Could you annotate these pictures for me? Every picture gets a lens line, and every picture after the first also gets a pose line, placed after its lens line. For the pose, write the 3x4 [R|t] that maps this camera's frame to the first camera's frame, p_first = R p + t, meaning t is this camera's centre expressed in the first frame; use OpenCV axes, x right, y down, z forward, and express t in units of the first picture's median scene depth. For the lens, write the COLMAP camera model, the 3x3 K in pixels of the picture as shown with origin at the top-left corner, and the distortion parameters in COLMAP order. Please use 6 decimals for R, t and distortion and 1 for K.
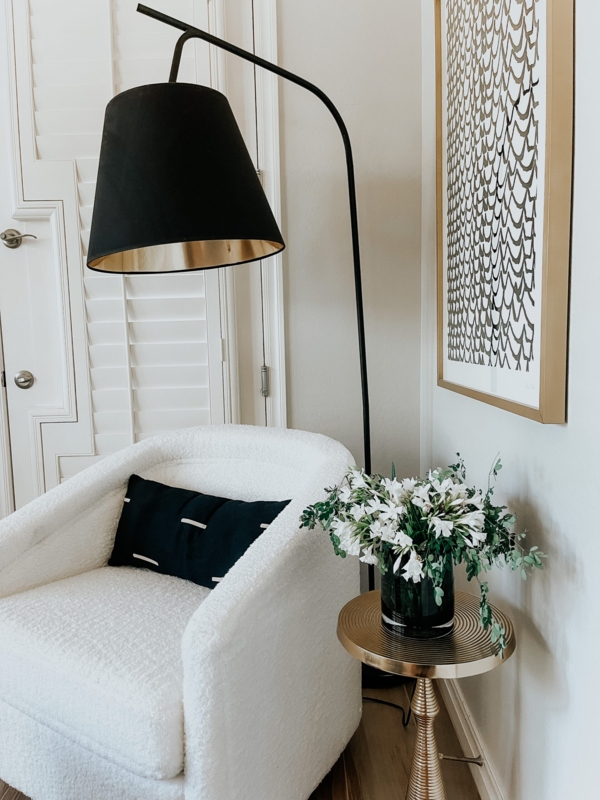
lens RADIAL K [[628.8, 0, 300.0], [0, 628.8, 400.0], [0, 0, 1]] dist [0.002560, -0.000389]
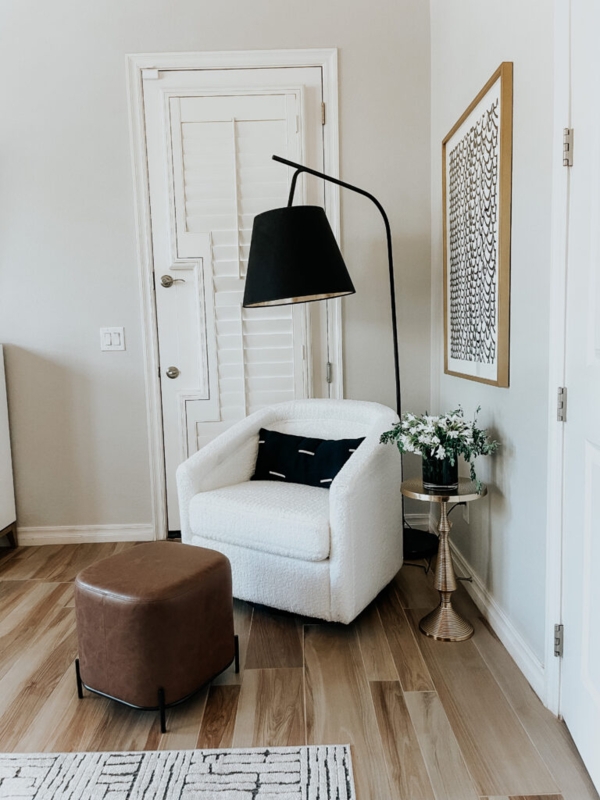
lens RADIAL K [[597.2, 0, 300.0], [0, 597.2, 400.0], [0, 0, 1]] dist [-0.002941, -0.001815]
pose [[0.999967, -0.007092, 0.003963, -0.250442], [0.007062, 0.999946, 0.007593, 0.047948], [-0.004017, -0.007565, 0.999963, -0.856228]]
